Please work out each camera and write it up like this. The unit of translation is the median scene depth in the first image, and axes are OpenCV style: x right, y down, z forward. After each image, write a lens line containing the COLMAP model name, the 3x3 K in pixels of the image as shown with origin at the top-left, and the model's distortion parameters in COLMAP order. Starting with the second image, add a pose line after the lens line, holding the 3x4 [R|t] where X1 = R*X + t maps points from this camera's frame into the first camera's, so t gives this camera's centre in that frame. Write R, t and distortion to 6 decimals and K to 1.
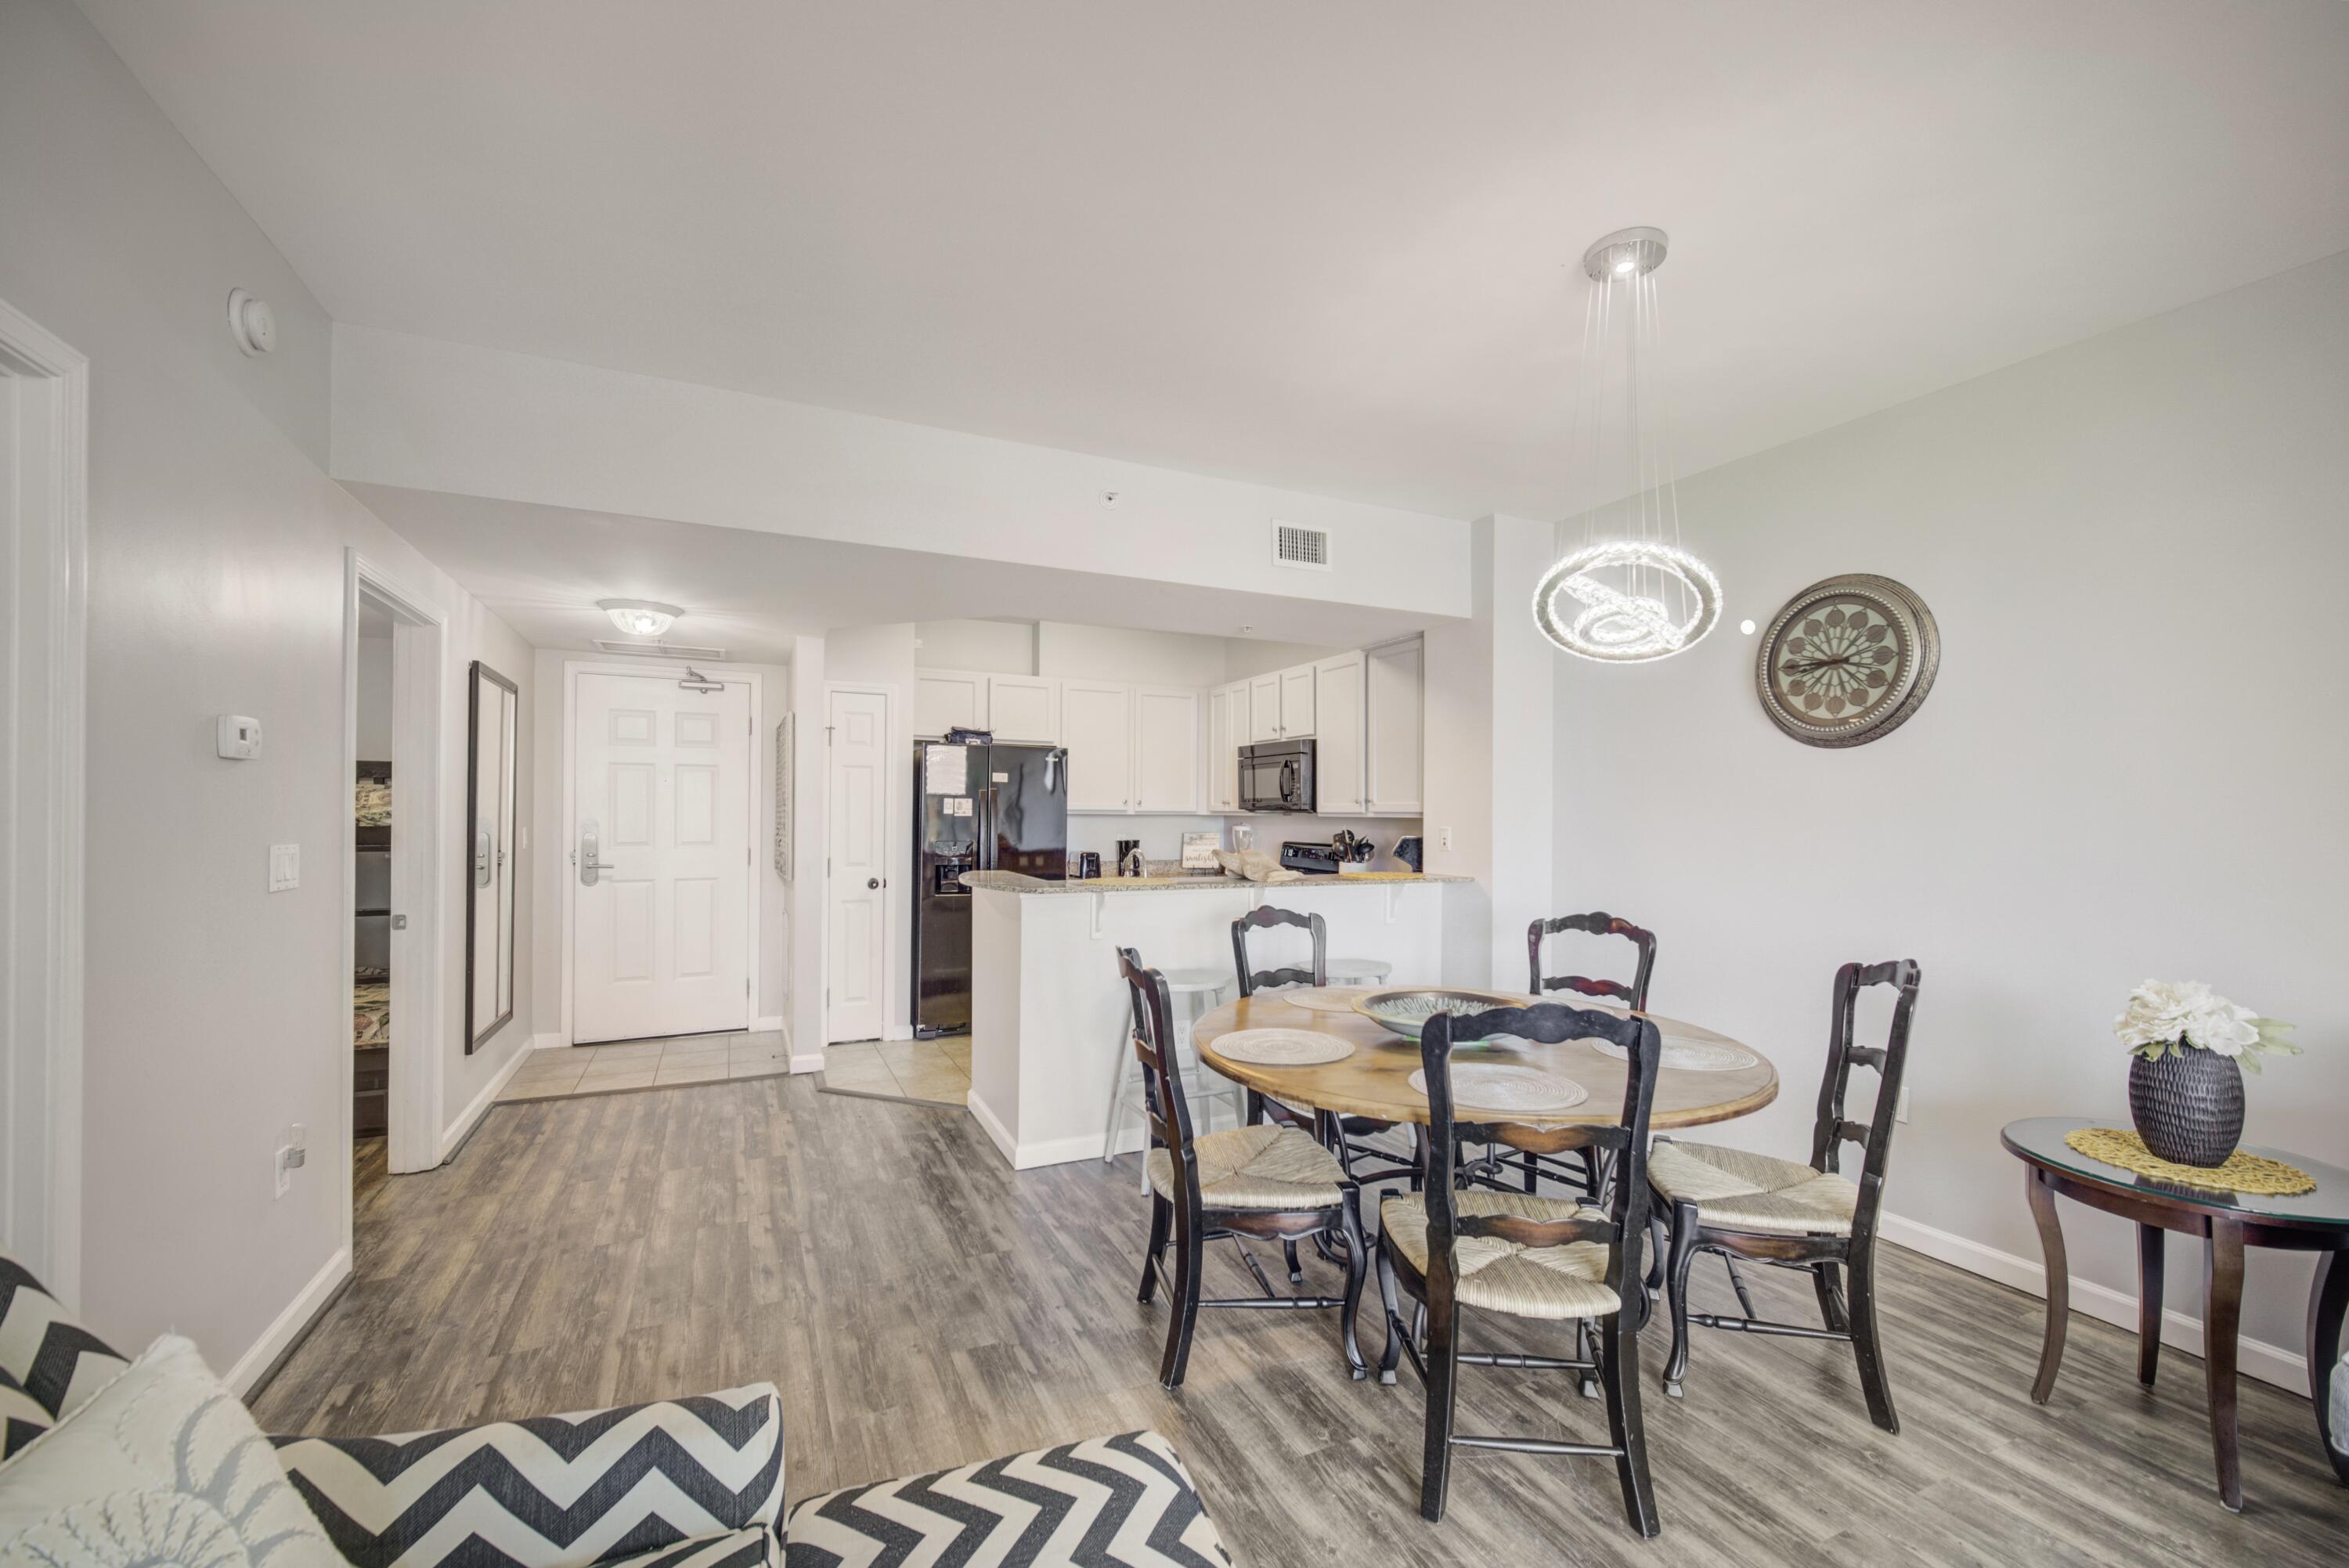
lens RADIAL K [[944.8, 0, 1174.8], [0, 944.8, 807.4], [0, 0, 1]] dist [-0.002567, -0.000360]
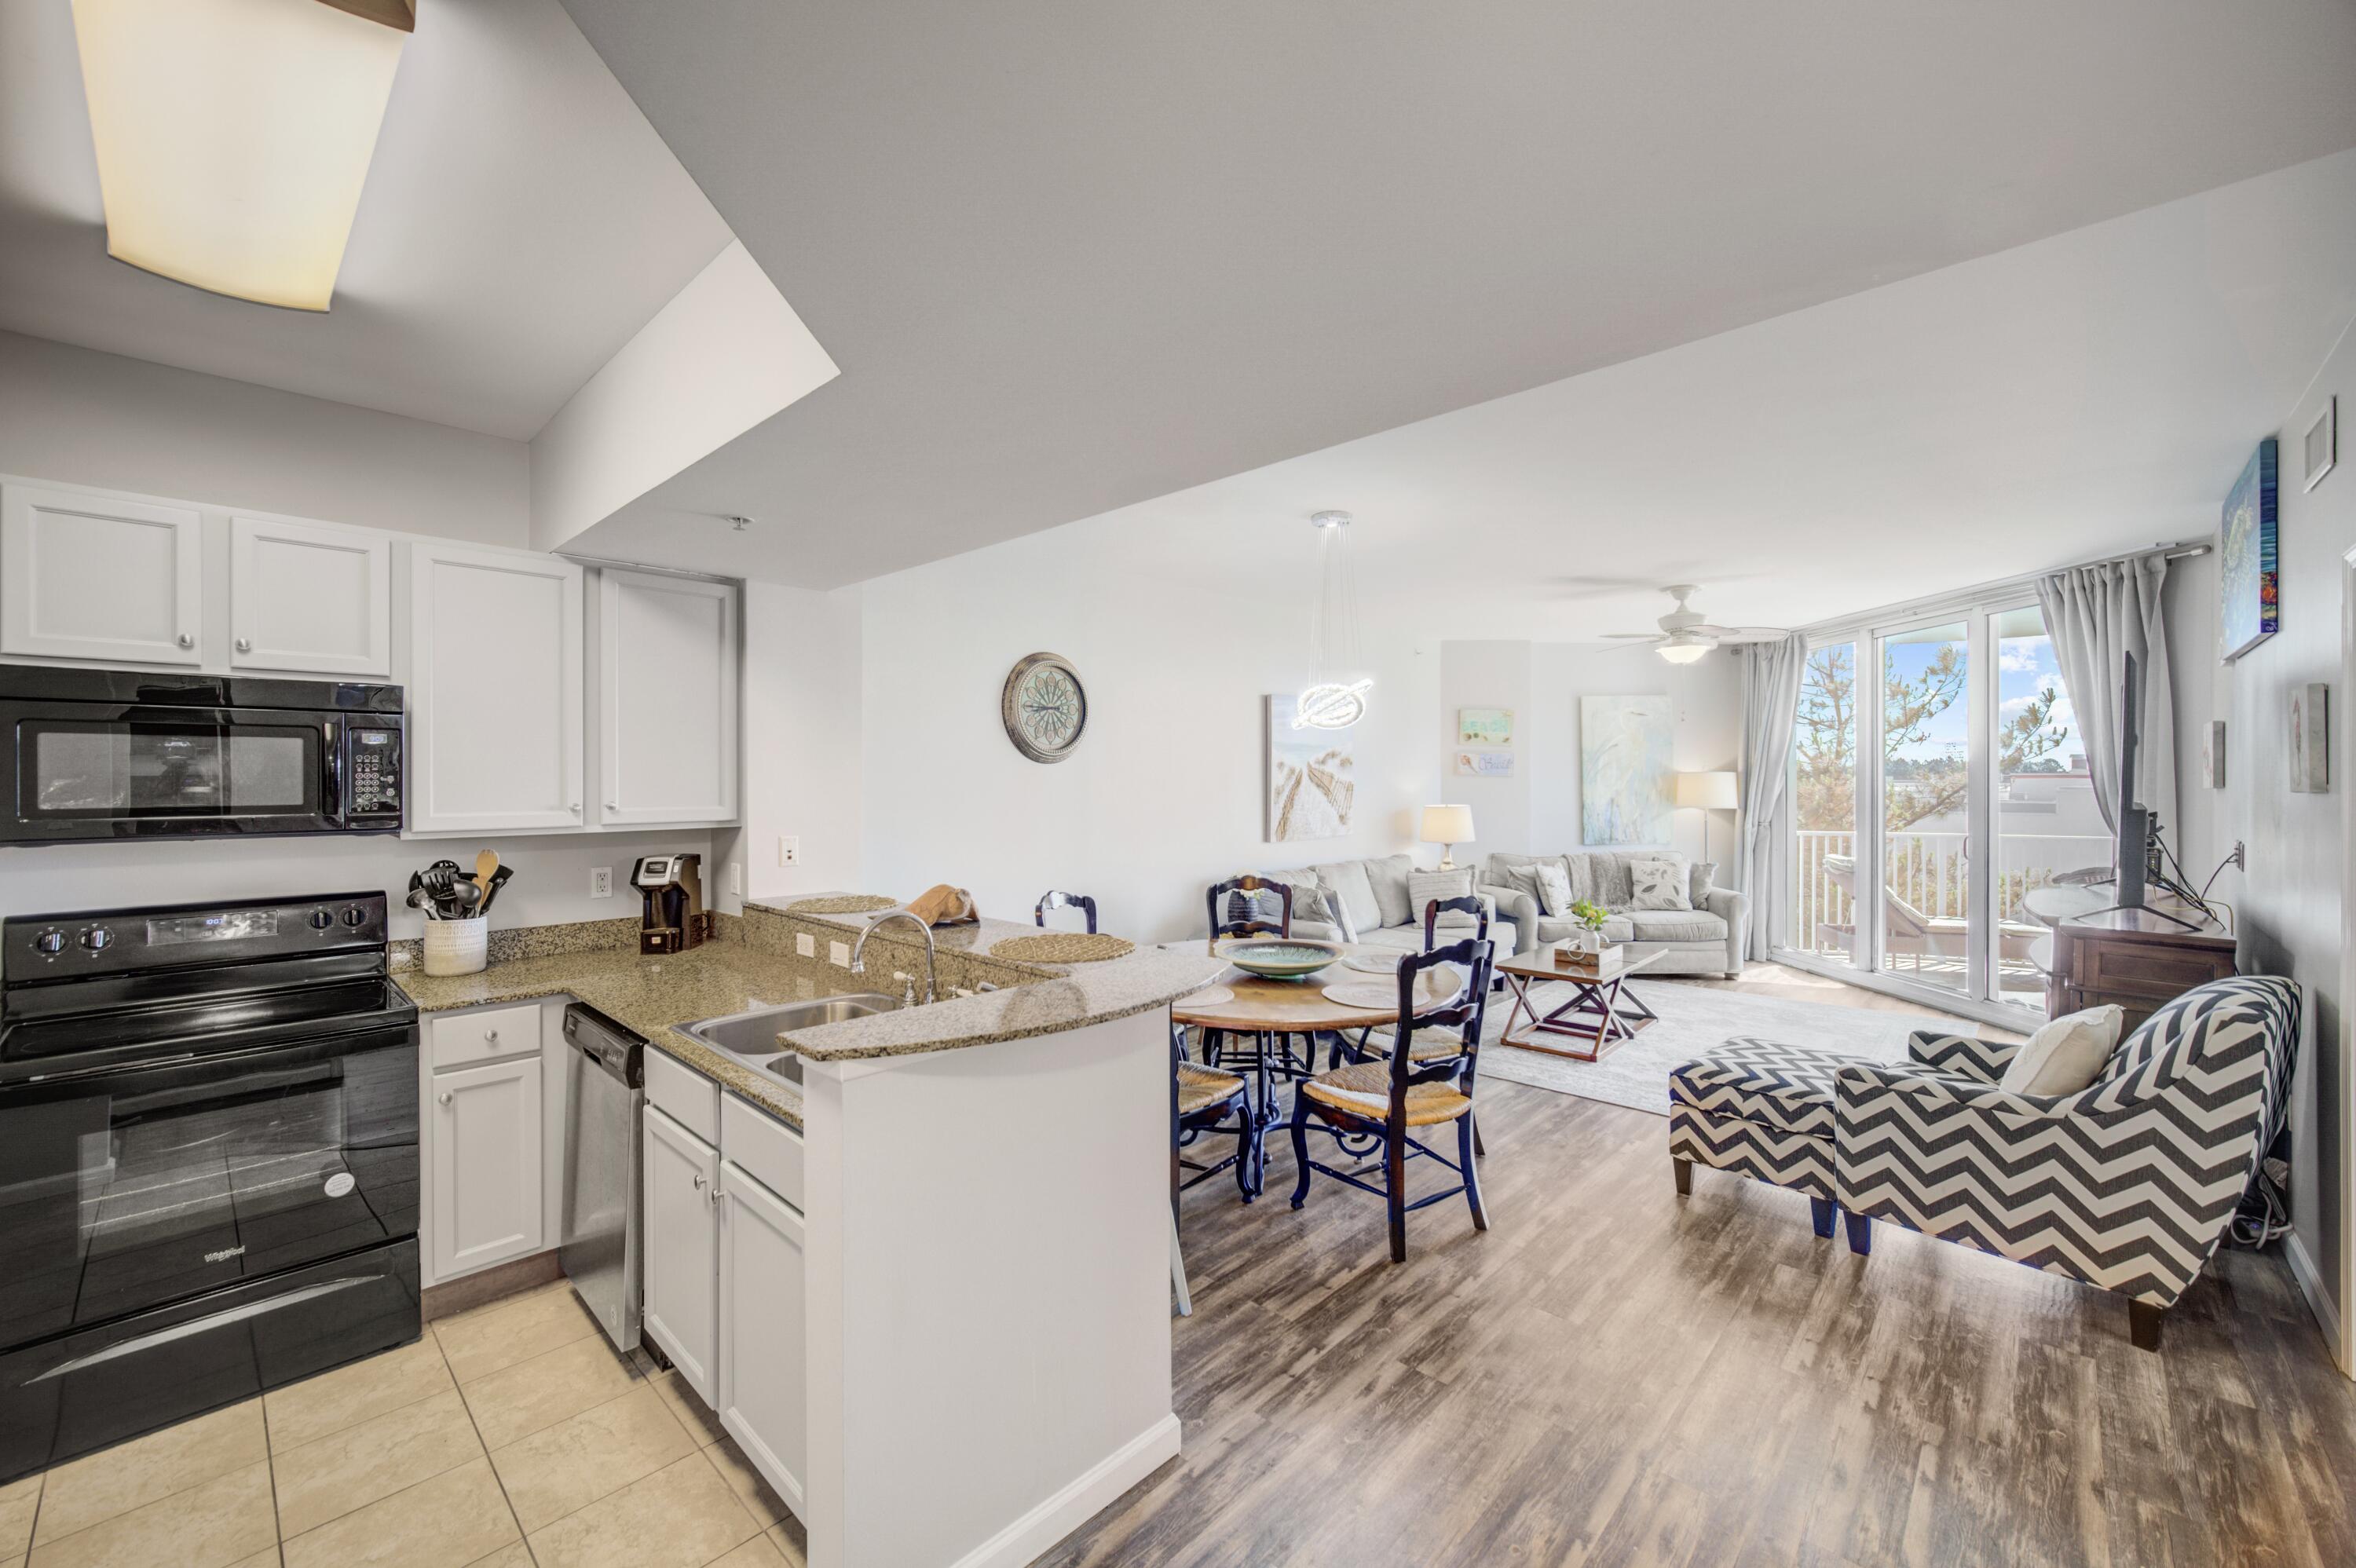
lens RADIAL K [[935.9, 0, 1173.8], [0, 935.9, 775.1], [0, 0, 1]] dist [-0.001990, -0.000076]
pose [[-0.365031, -0.006497, 0.930973, -0.508832], [-0.006647, 0.999968, 0.004373, -0.032890], [-0.930972, -0.004592, -0.365062, 0.869043]]
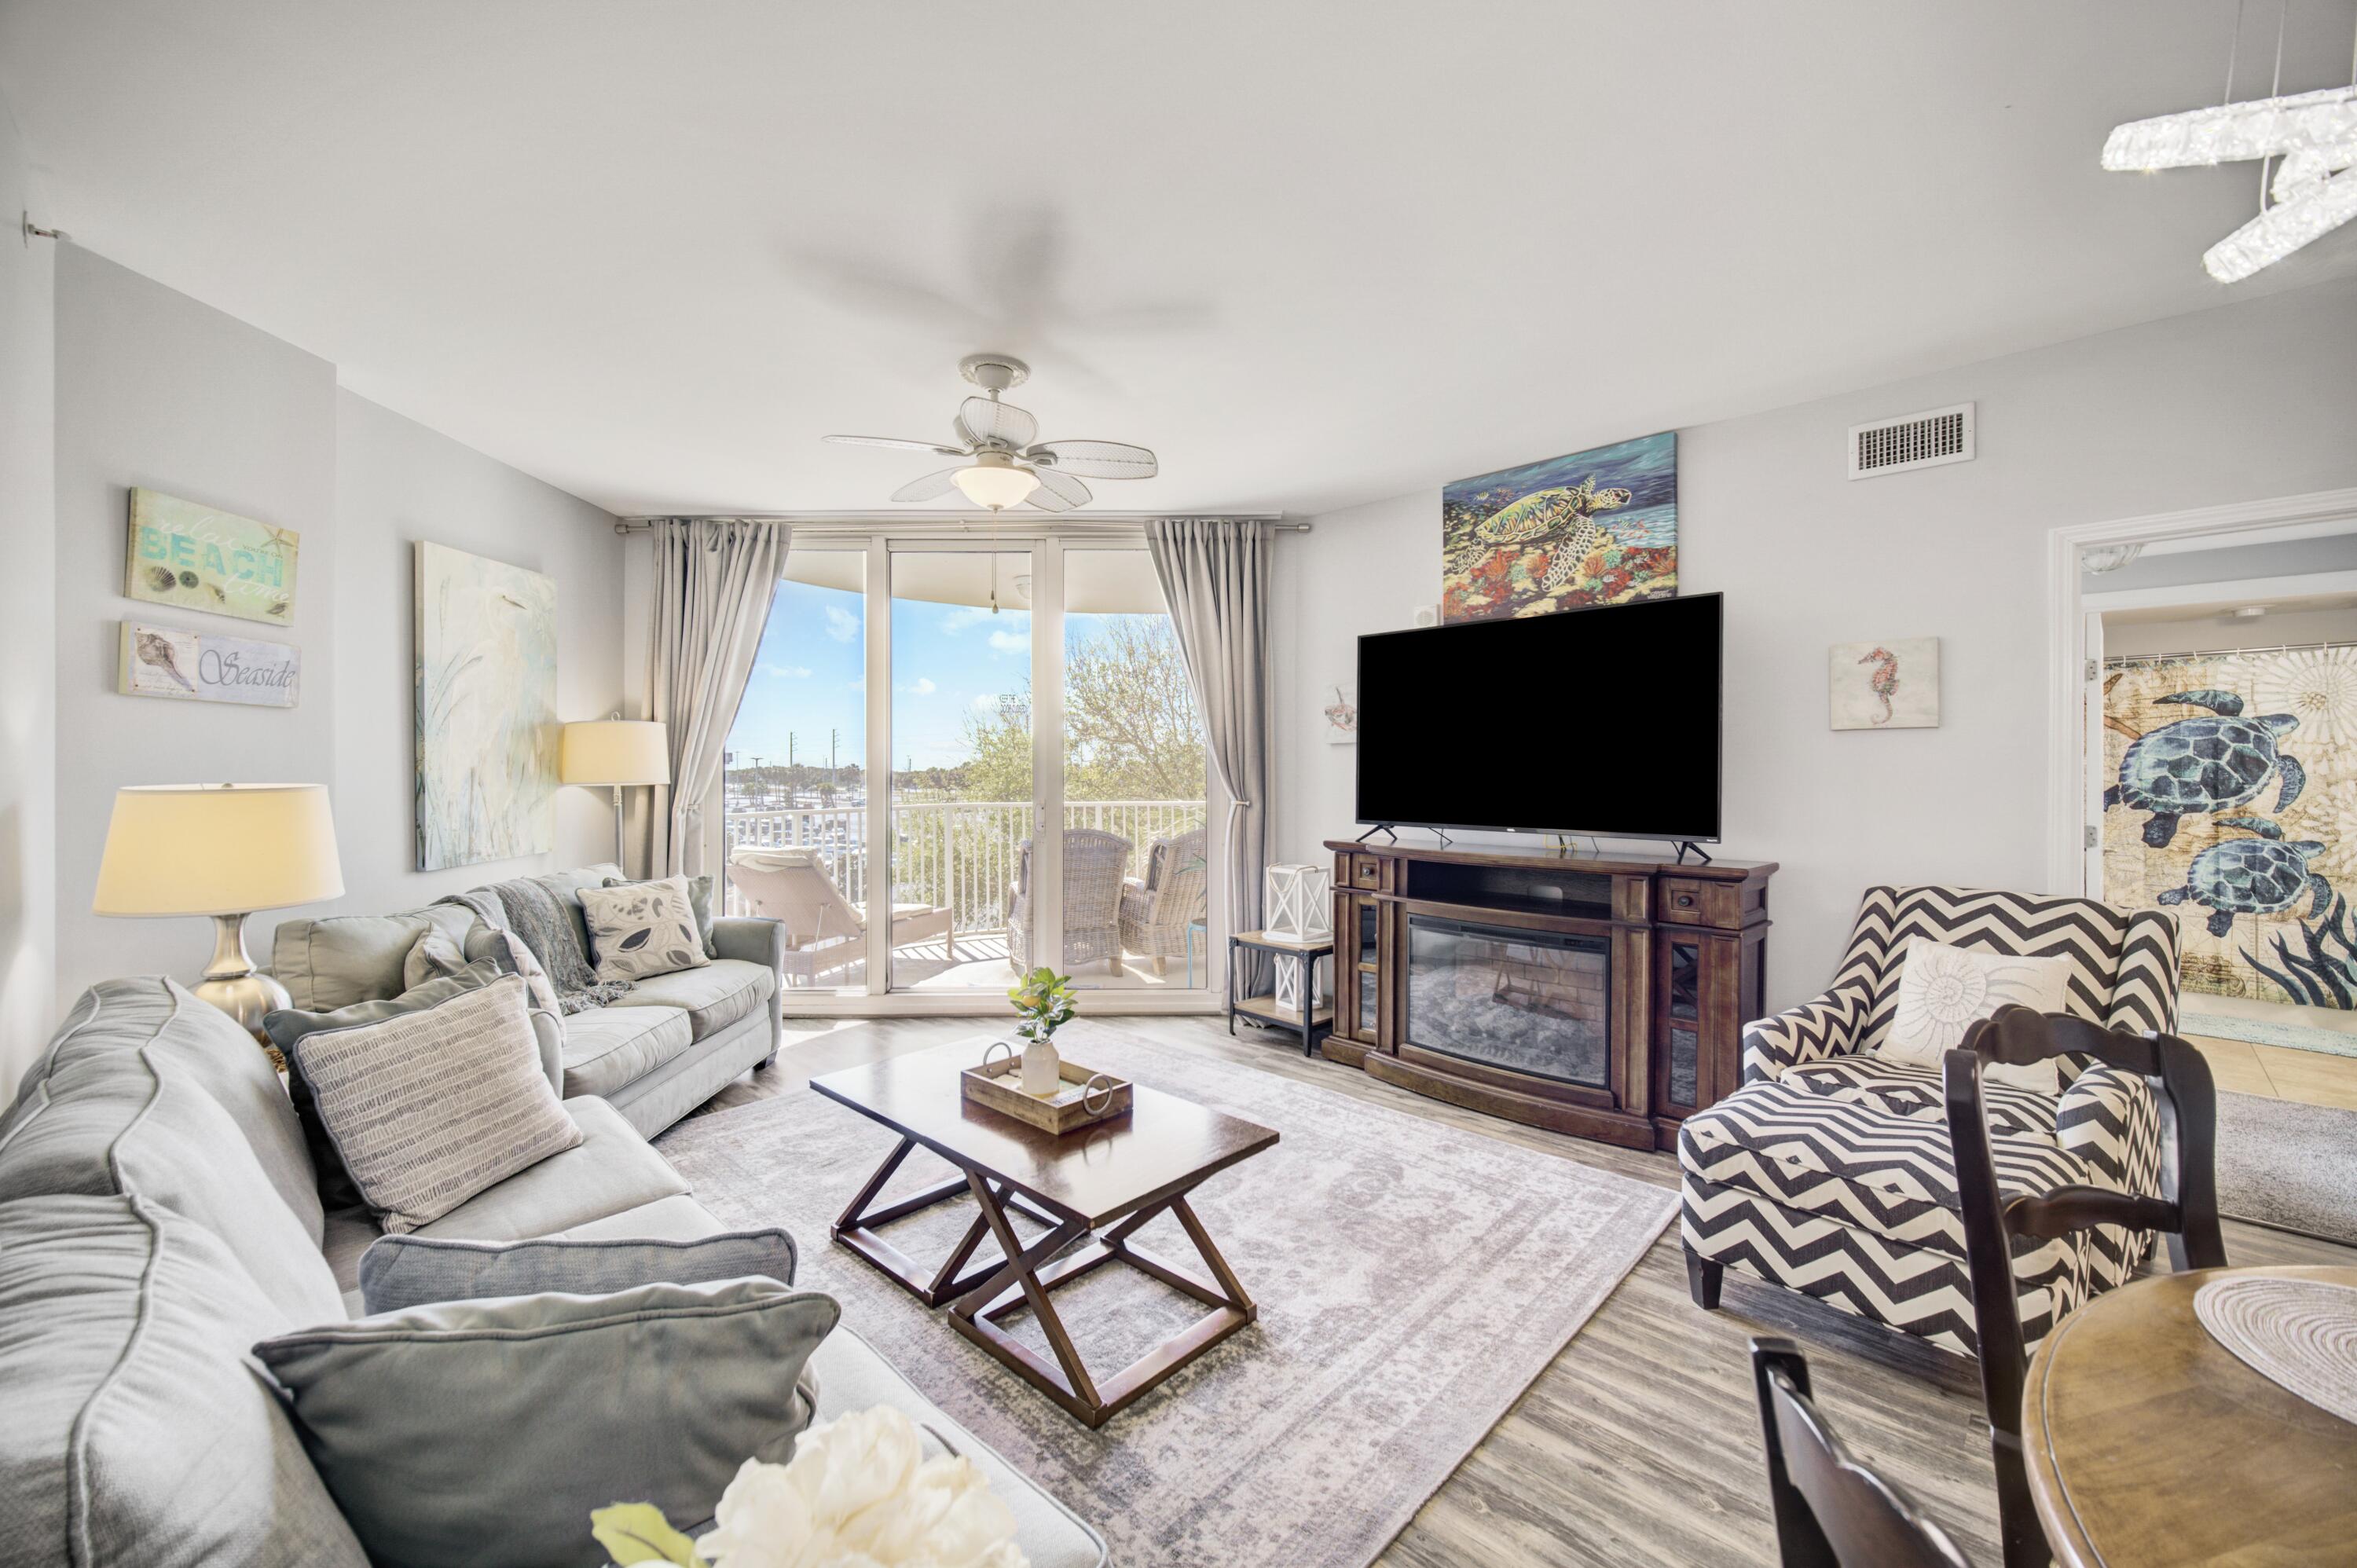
lens RADIAL K [[940.5, 0, 1173.4], [0, 940.5, 772.6], [0, 0, 1]] dist [-0.002912, 0.000334]
pose [[-0.937592, -0.007660, -0.347654, 0.441386], [-0.007251, 0.999971, -0.002476, 0.009895], [0.347663, 0.000199, -0.937620, 0.505977]]
